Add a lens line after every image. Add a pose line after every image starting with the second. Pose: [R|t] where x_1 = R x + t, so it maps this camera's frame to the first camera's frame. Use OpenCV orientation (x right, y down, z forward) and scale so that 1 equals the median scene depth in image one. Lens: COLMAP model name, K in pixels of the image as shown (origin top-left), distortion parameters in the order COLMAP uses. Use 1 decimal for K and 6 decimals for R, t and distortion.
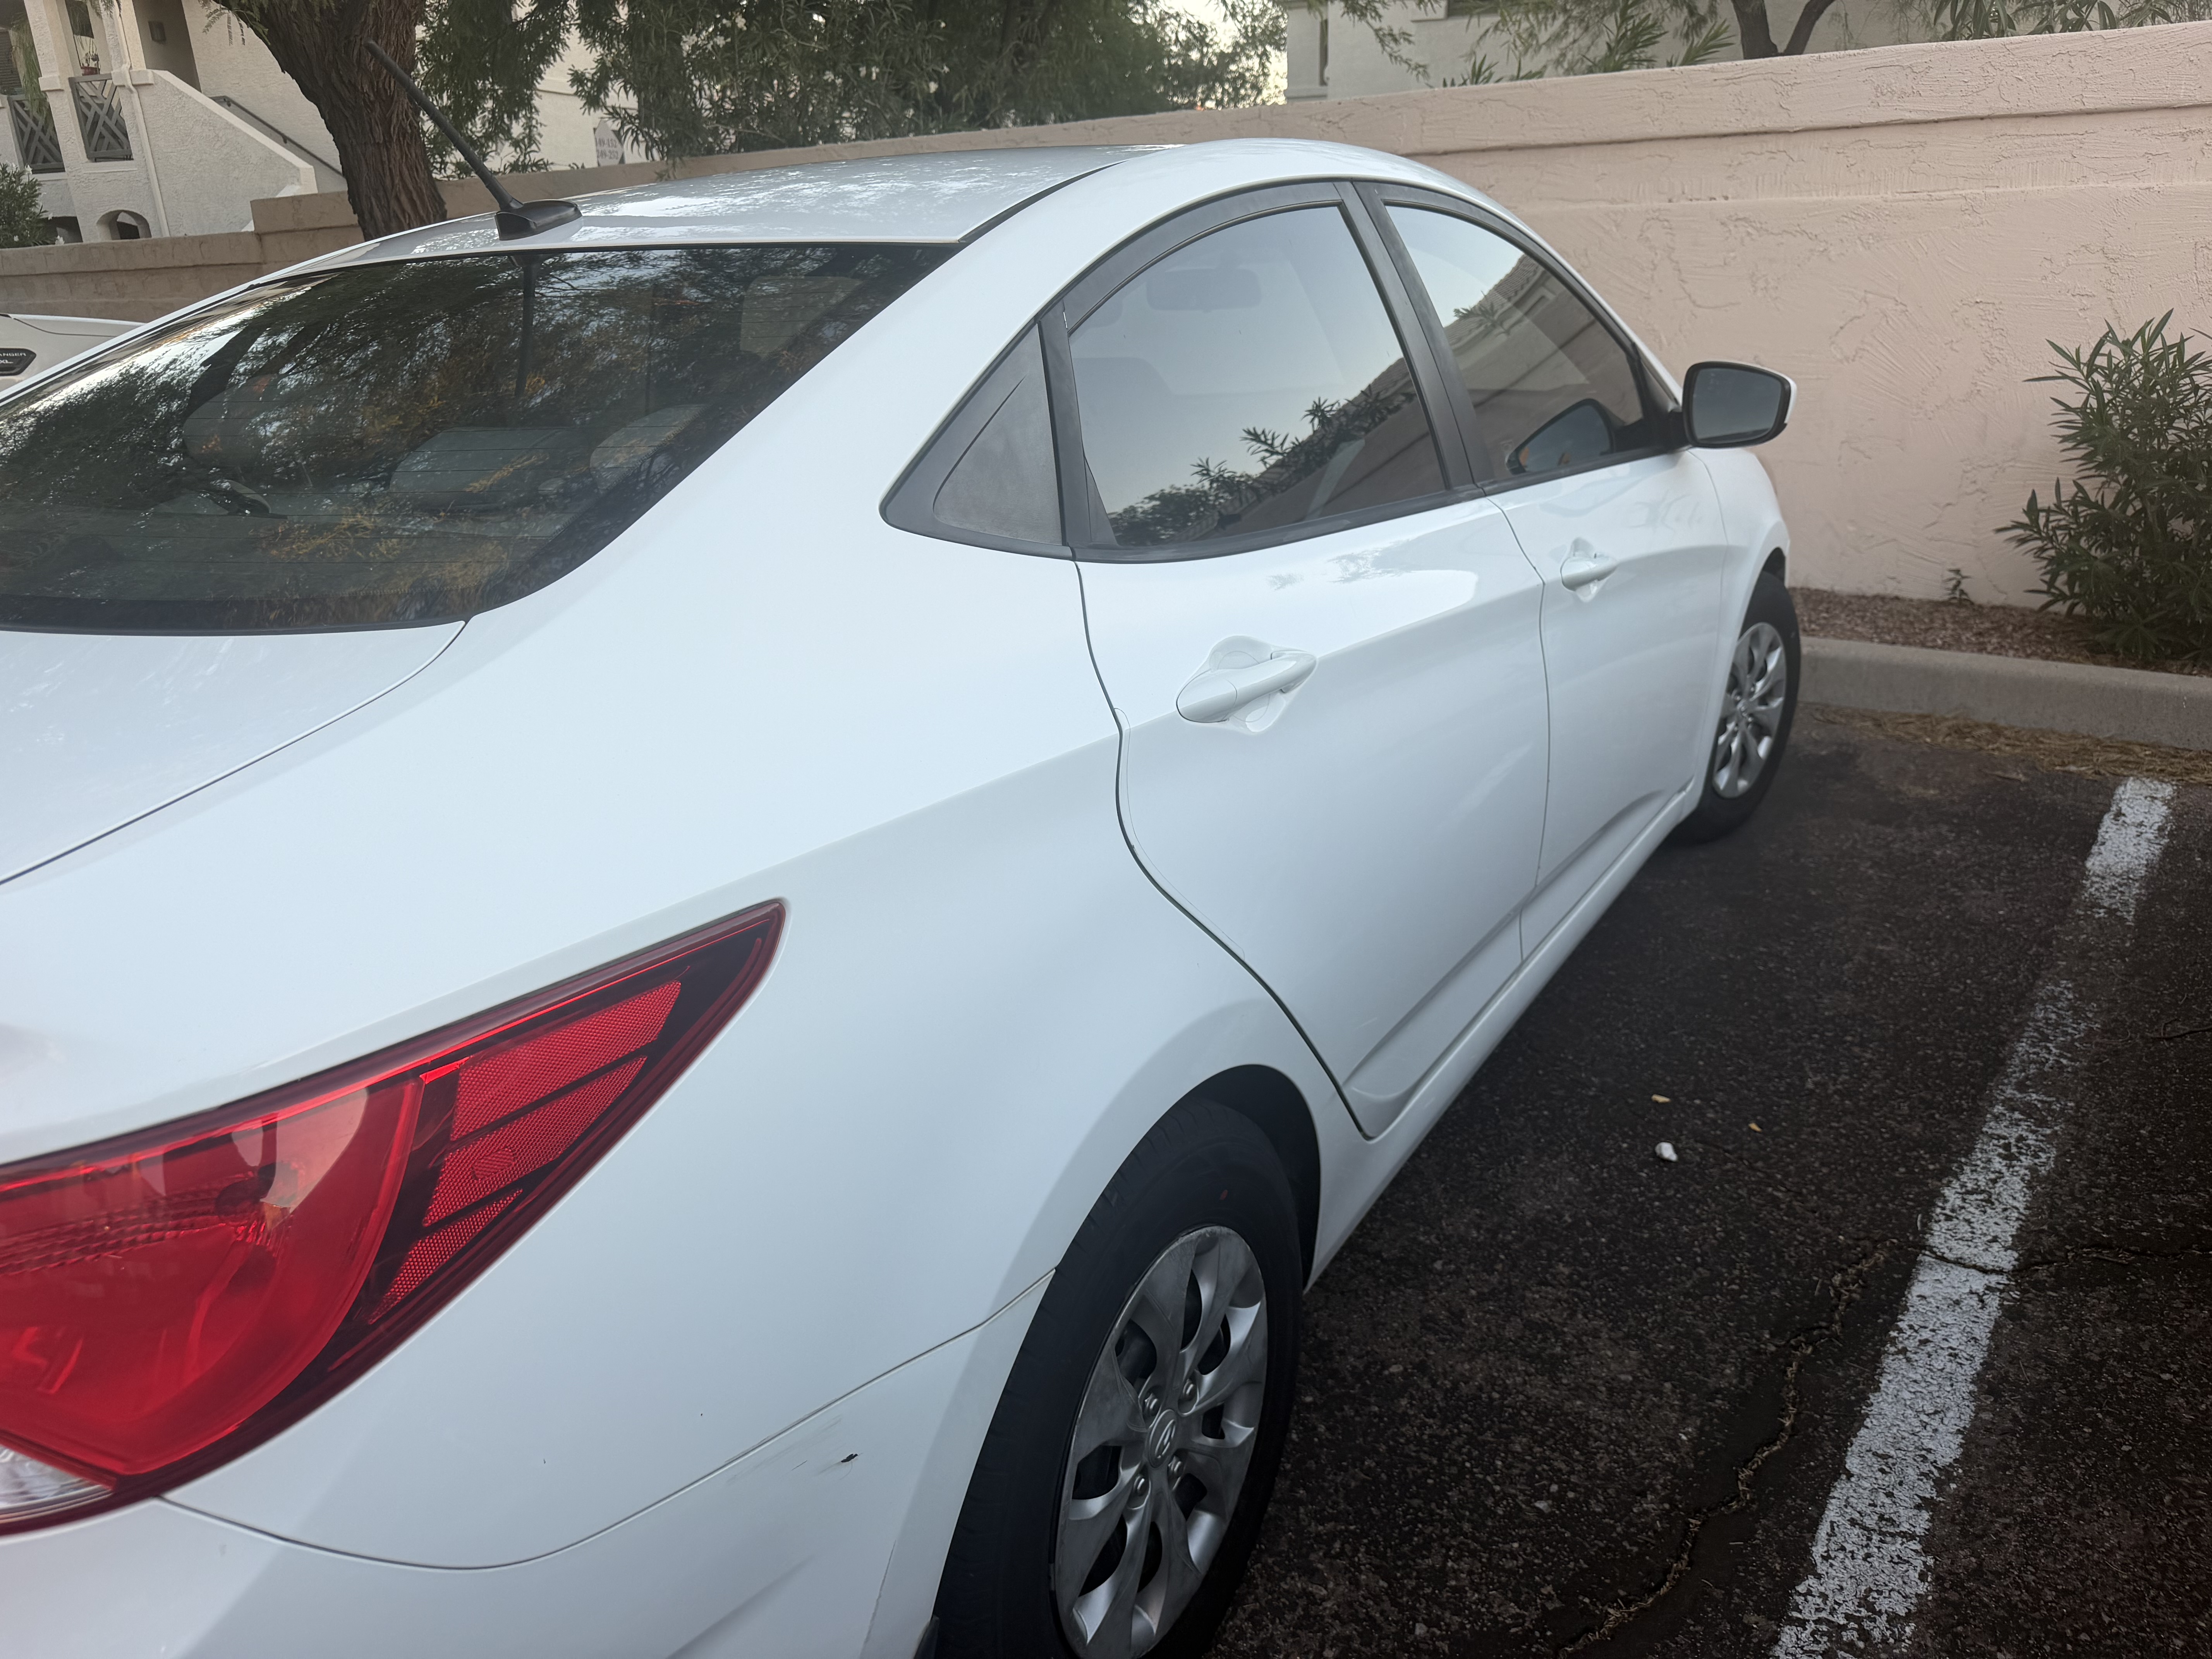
lens RADIAL K [[1572.6, 0, 1102.7], [0, 1572.6, 824.8], [0, 0, 1]] dist [0.005800, -0.010082]
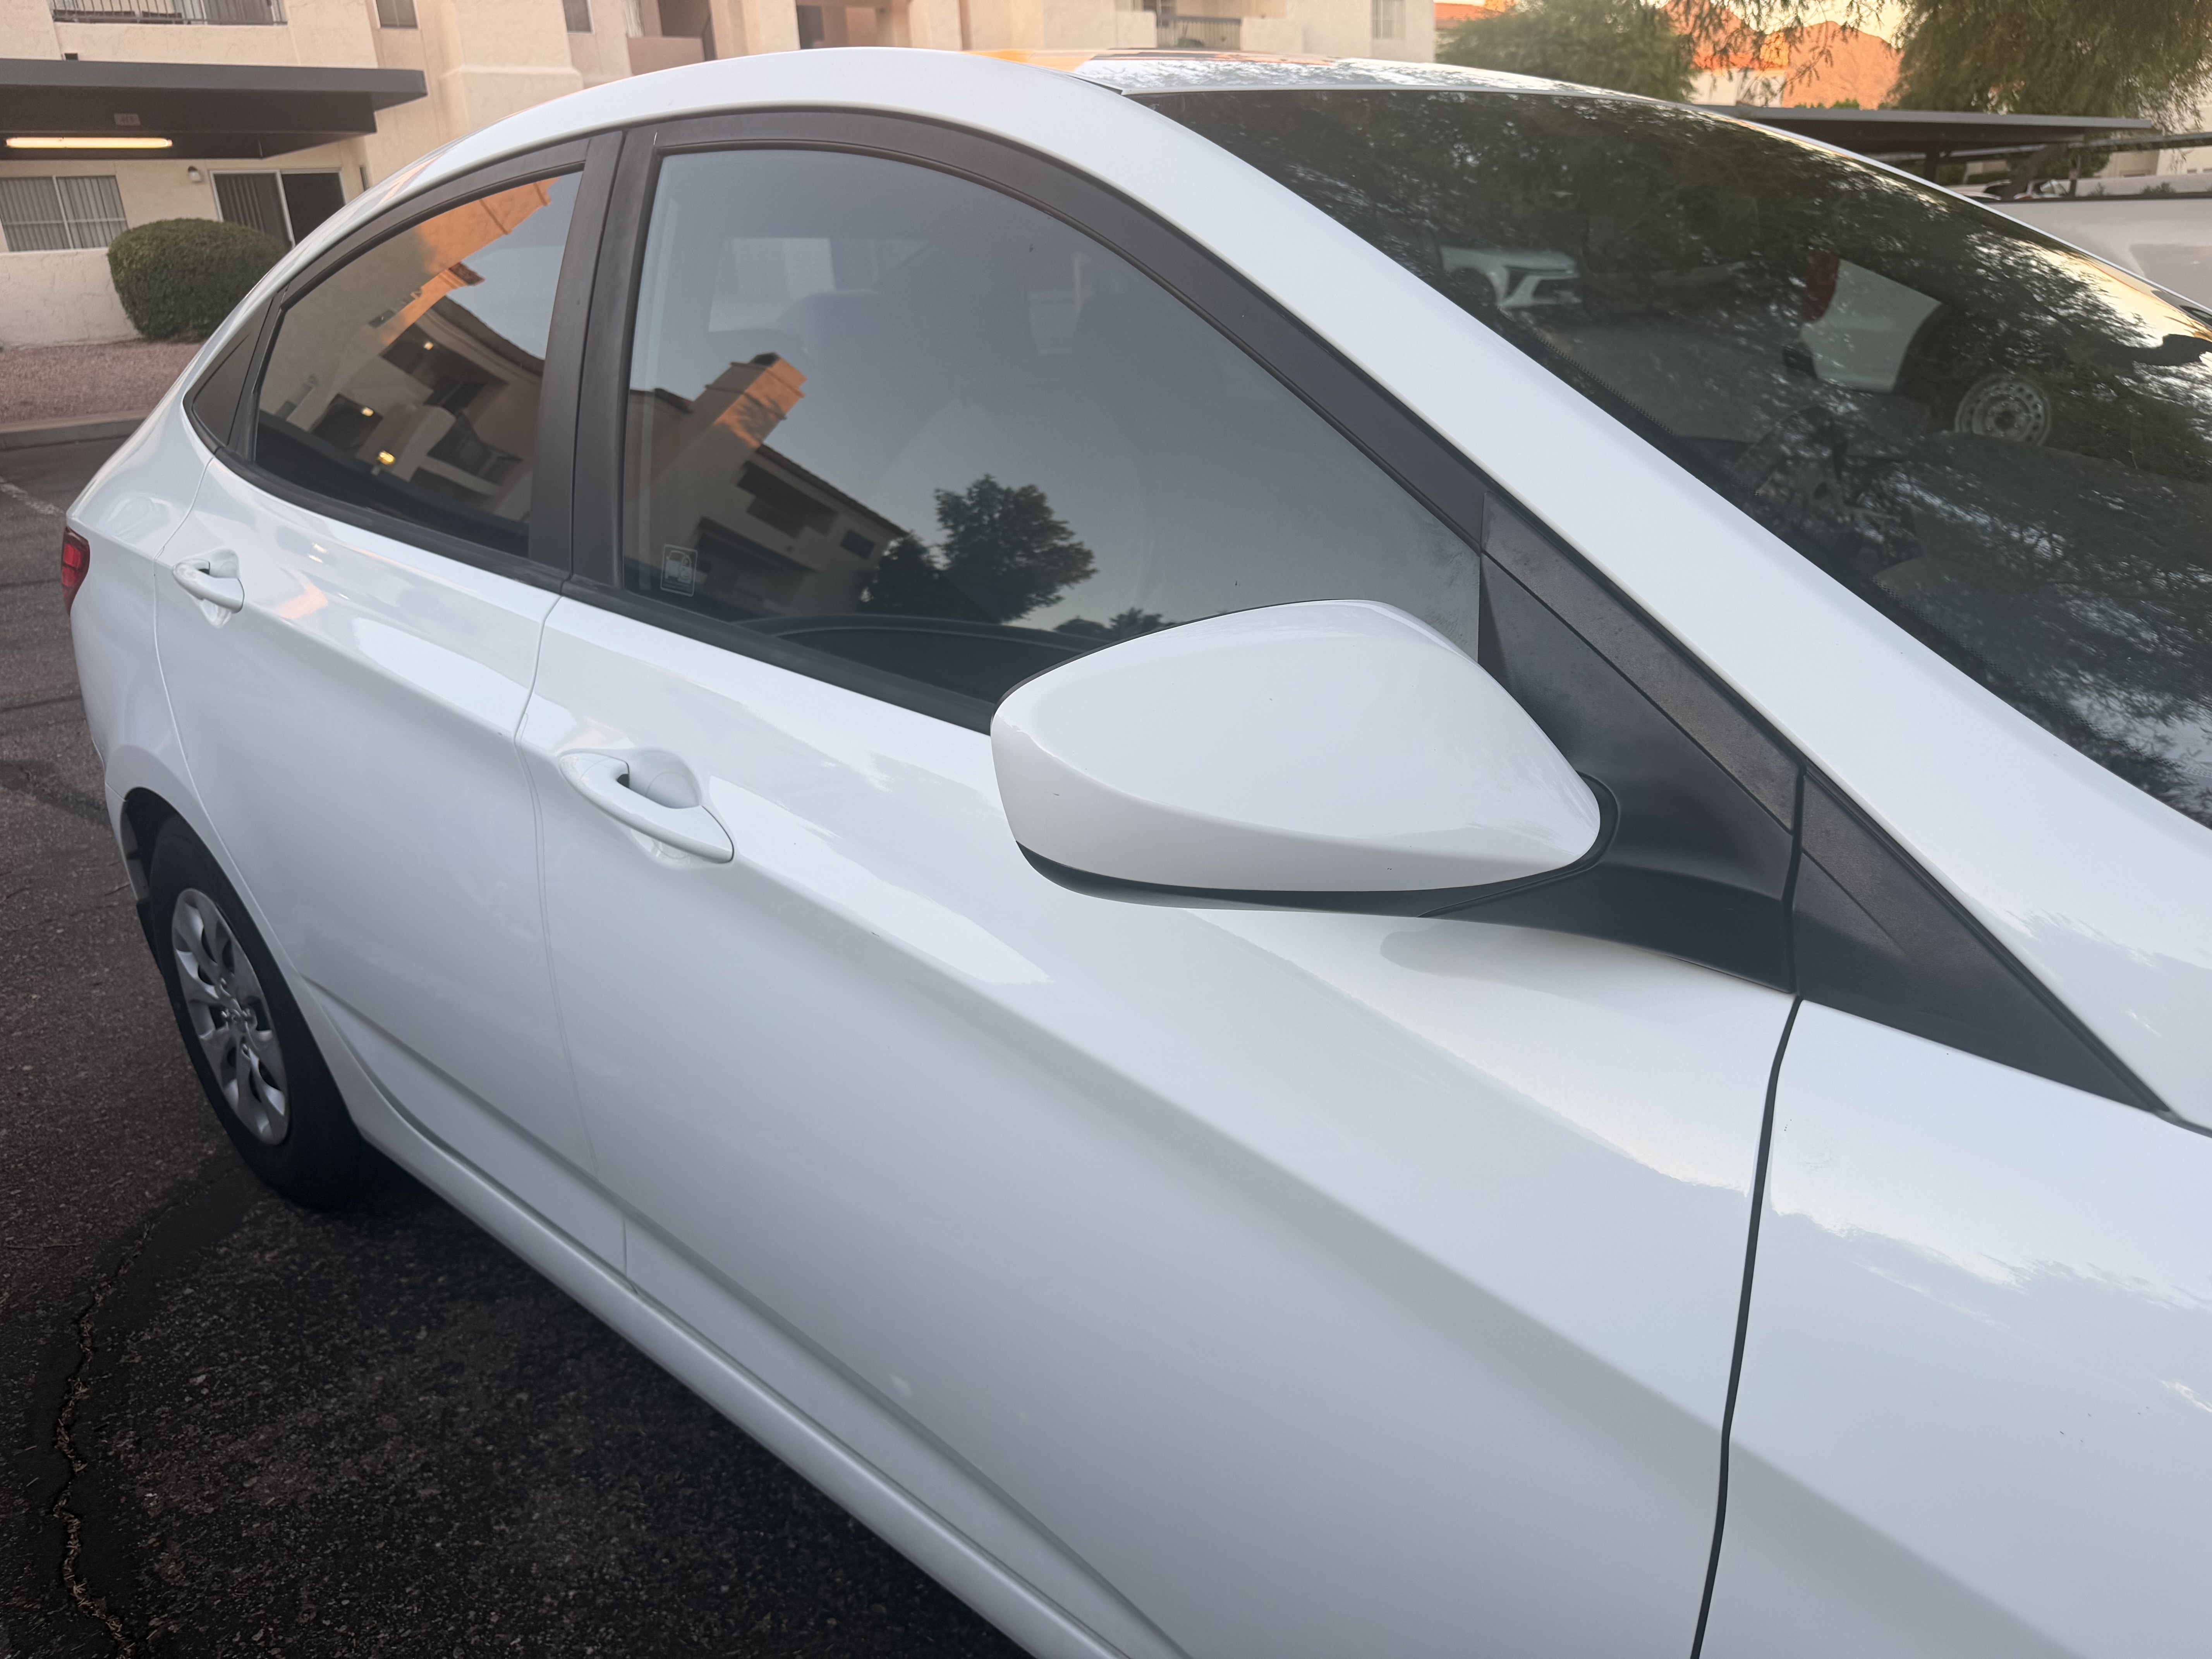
lens RADIAL K [[1572.6, 0, 1106.8], [0, 1572.6, 830.1], [0, 0, 1]] dist [0.005800, -0.010082]
pose [[-0.193517, 0.385858, -0.902034, 0.950189], [-0.297920, 0.852888, 0.428749, -0.542219], [0.934770, 0.351704, -0.050093, 1.421892]]
